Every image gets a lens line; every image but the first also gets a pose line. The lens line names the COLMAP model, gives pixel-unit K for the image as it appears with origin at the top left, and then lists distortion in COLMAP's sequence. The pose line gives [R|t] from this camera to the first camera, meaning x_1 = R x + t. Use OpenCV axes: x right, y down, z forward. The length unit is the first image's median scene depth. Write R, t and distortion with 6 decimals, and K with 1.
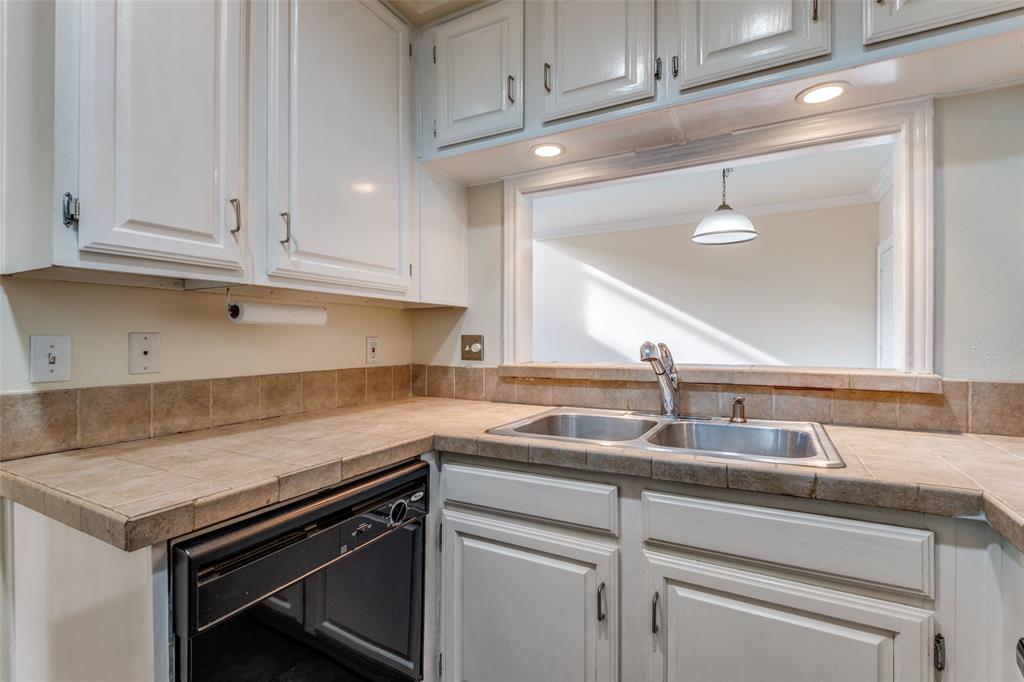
lens RADIAL K [[451.1, 0, 515.7], [0, 451.1, 338.4], [0, 0, 1]] dist [0.001274, -0.005262]
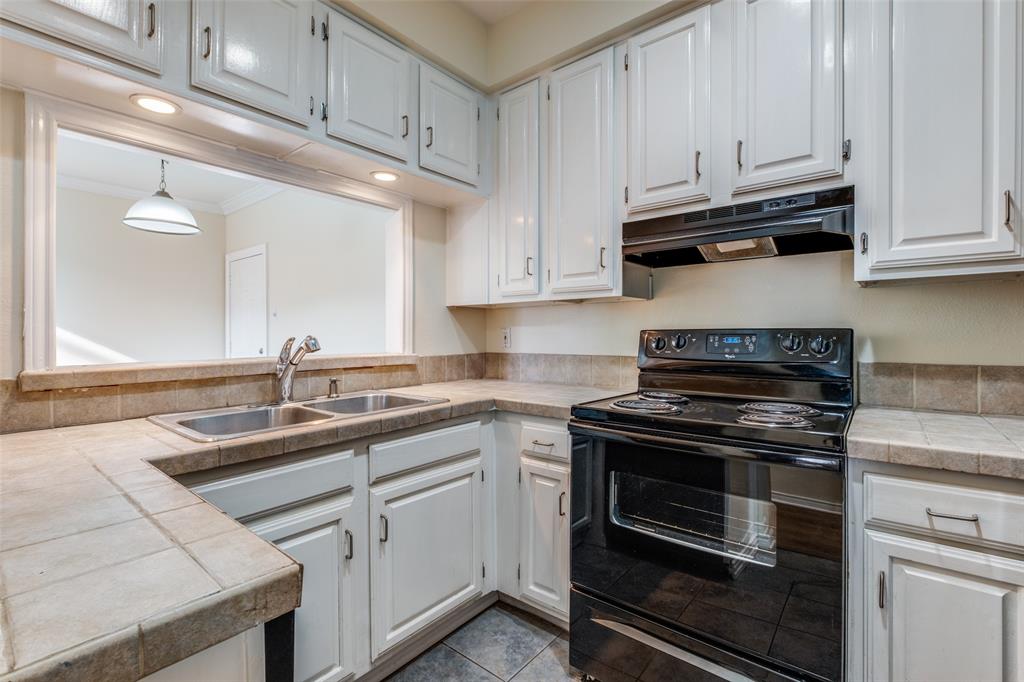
lens RADIAL K [[451.1, 0, 515.7], [0, 451.1, 338.4], [0, 0, 1]] dist [0.001274, -0.005262]
pose [[0.197166, -0.008926, 0.980329, -0.708427], [0.003454, 0.999959, 0.008410, 0.005539], [-0.980364, 0.001728, 0.197189, 0.230005]]
